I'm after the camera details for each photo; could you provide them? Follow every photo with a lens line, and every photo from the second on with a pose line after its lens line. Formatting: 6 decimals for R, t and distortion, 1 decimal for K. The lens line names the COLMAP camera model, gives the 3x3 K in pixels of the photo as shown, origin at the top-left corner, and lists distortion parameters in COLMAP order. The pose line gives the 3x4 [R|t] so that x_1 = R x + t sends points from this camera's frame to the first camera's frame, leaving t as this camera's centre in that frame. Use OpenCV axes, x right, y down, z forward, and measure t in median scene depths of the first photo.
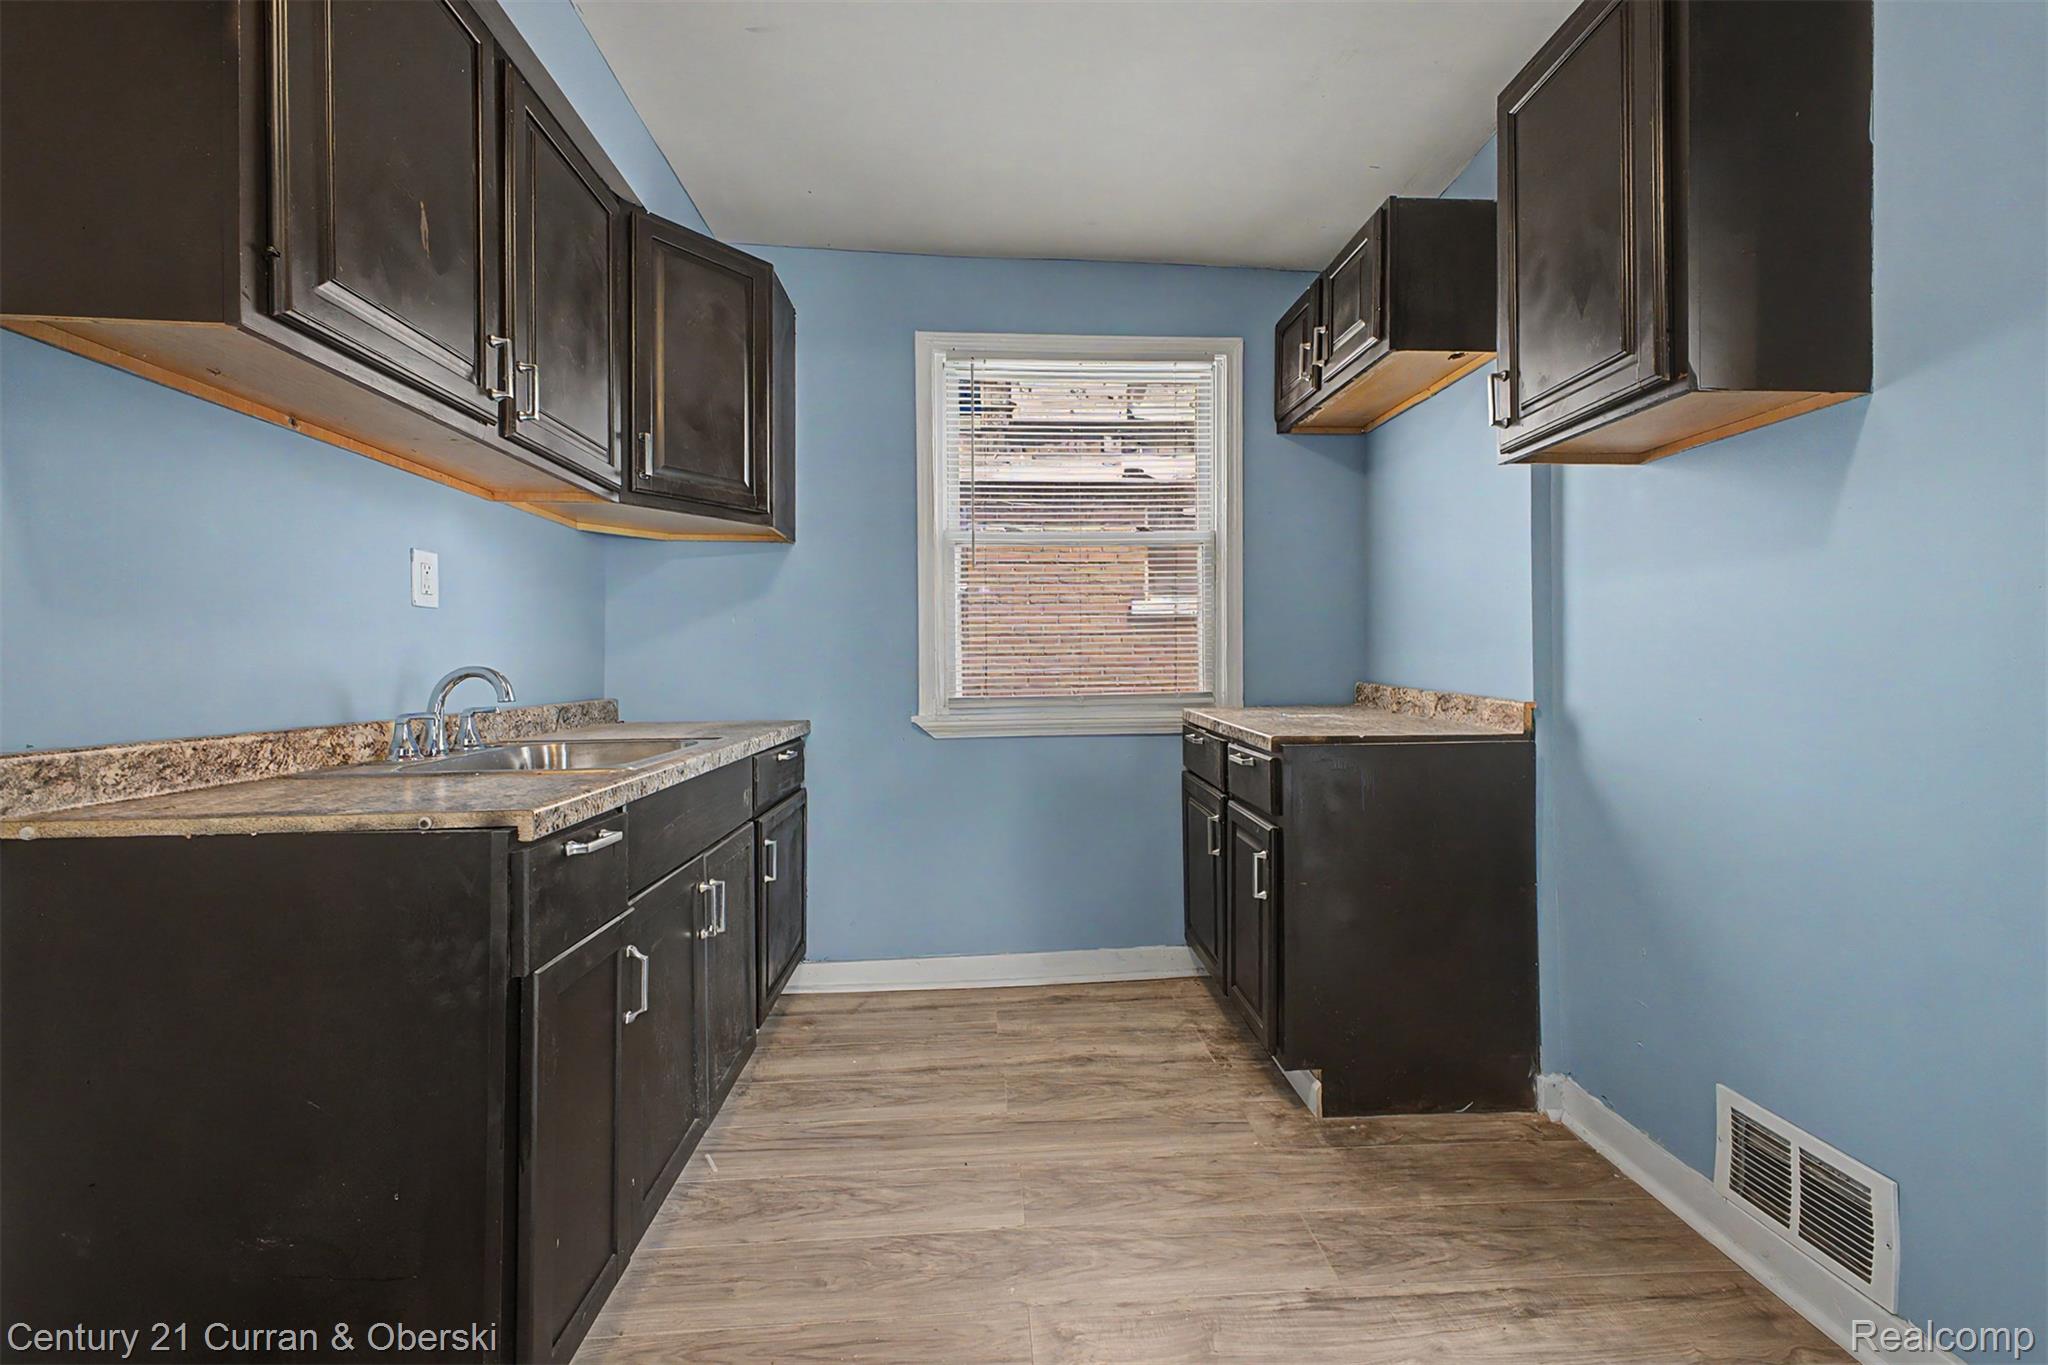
lens RADIAL K [[809.8, 0, 1034.6], [0, 809.8, 672.8], [0, 0, 1]] dist [0.024398, -0.010962]
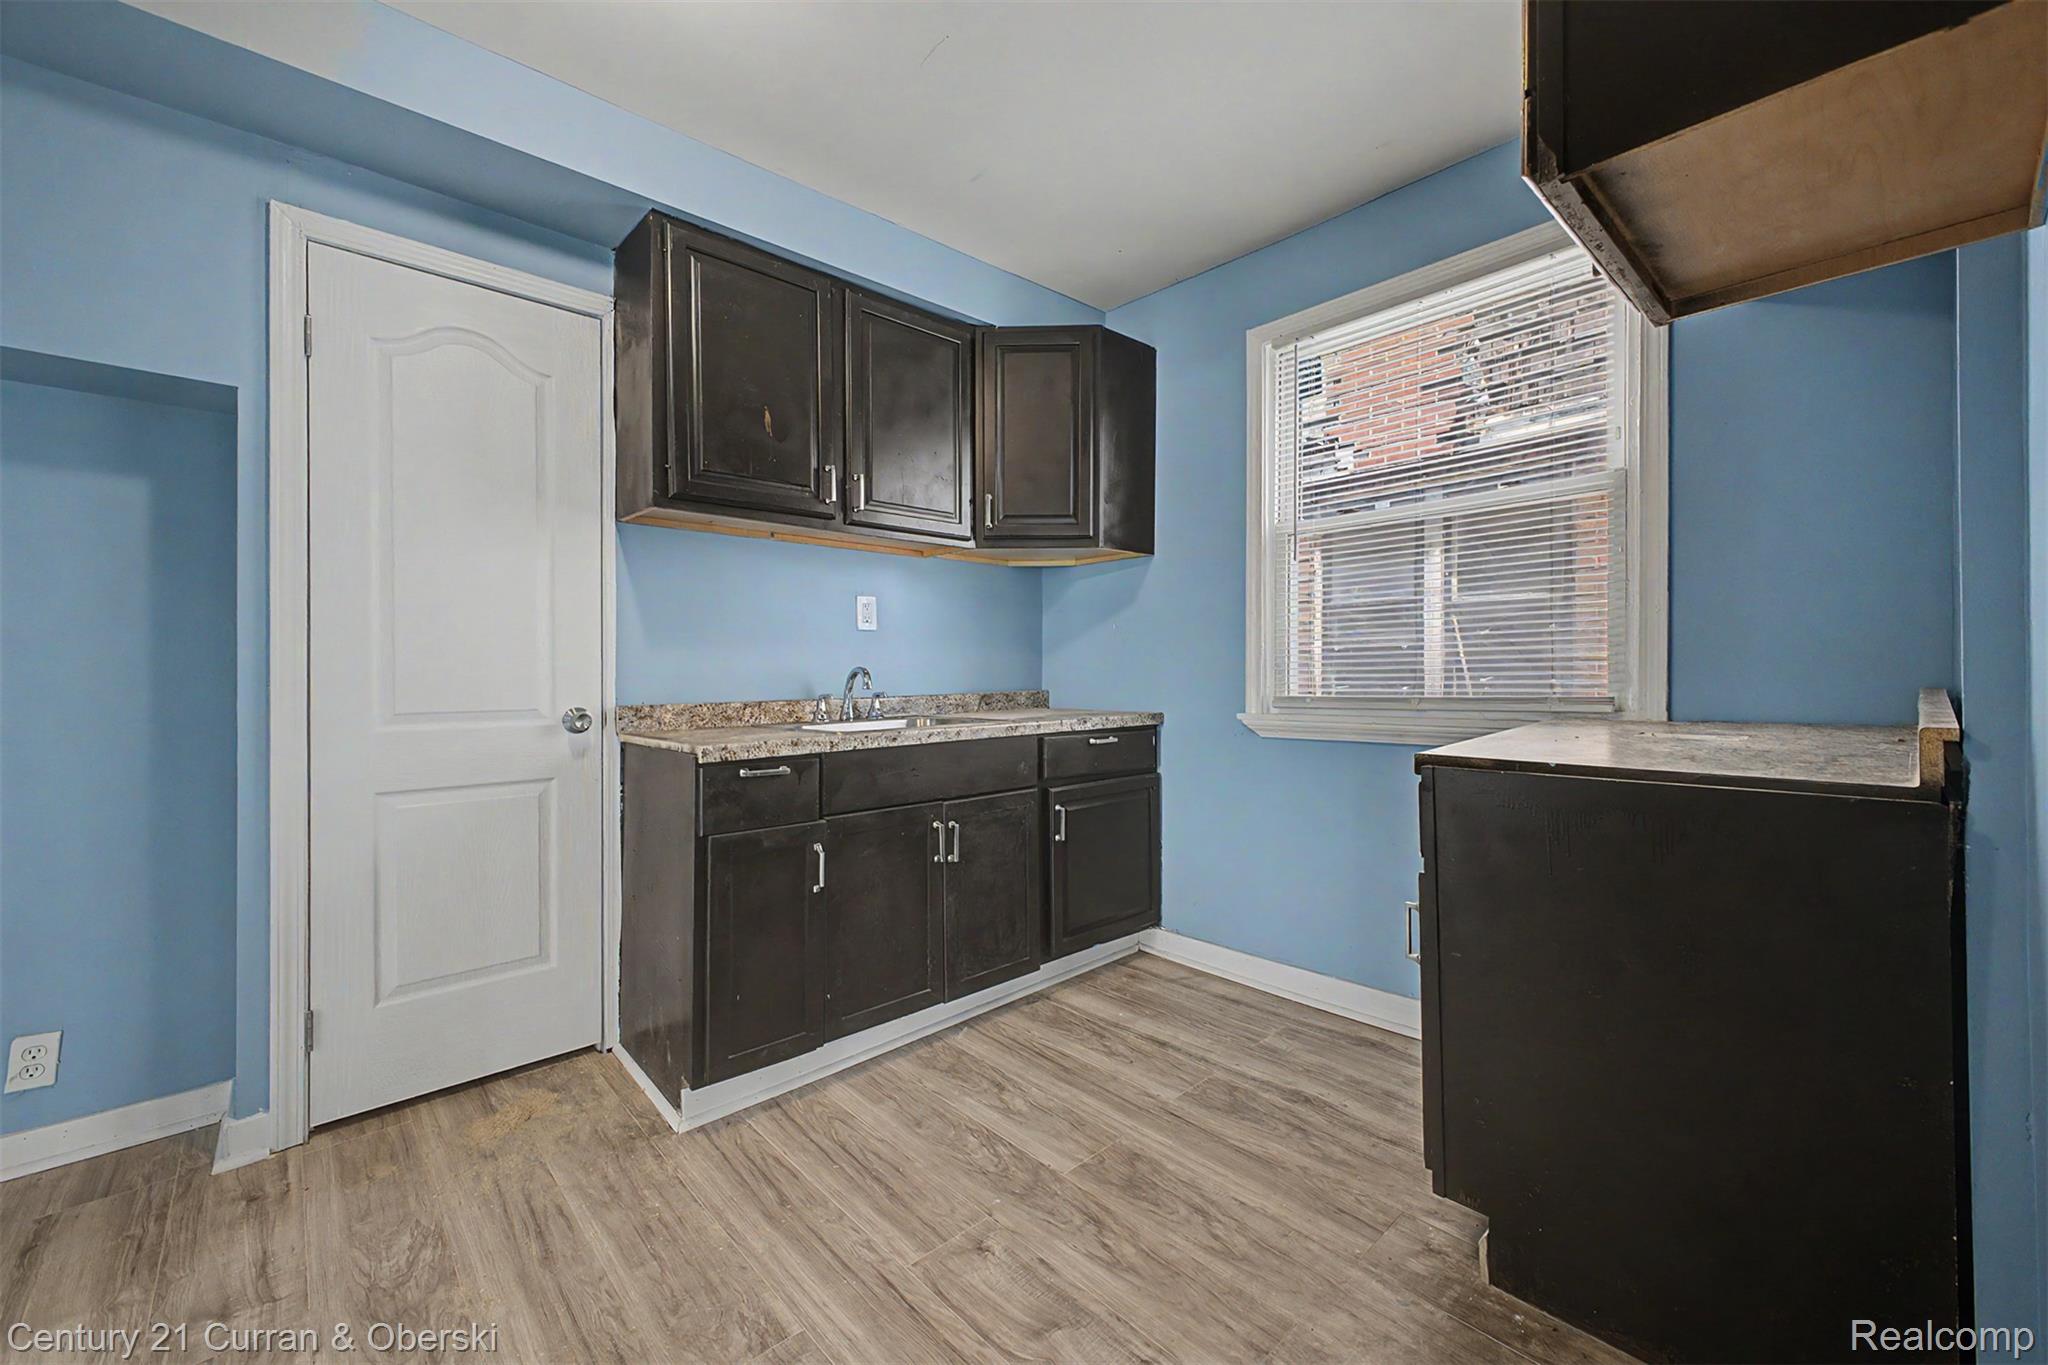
lens RADIAL K [[809.8, 0, 1034.6], [0, 809.8, 672.8], [0, 0, 1]] dist [0.024398, -0.010962]
pose [[0.627260, 0.002635, -0.778805, 0.598470], [0.001164, 0.999990, 0.004321, -0.001766], [0.778809, -0.003617, 0.627251, 0.207005]]
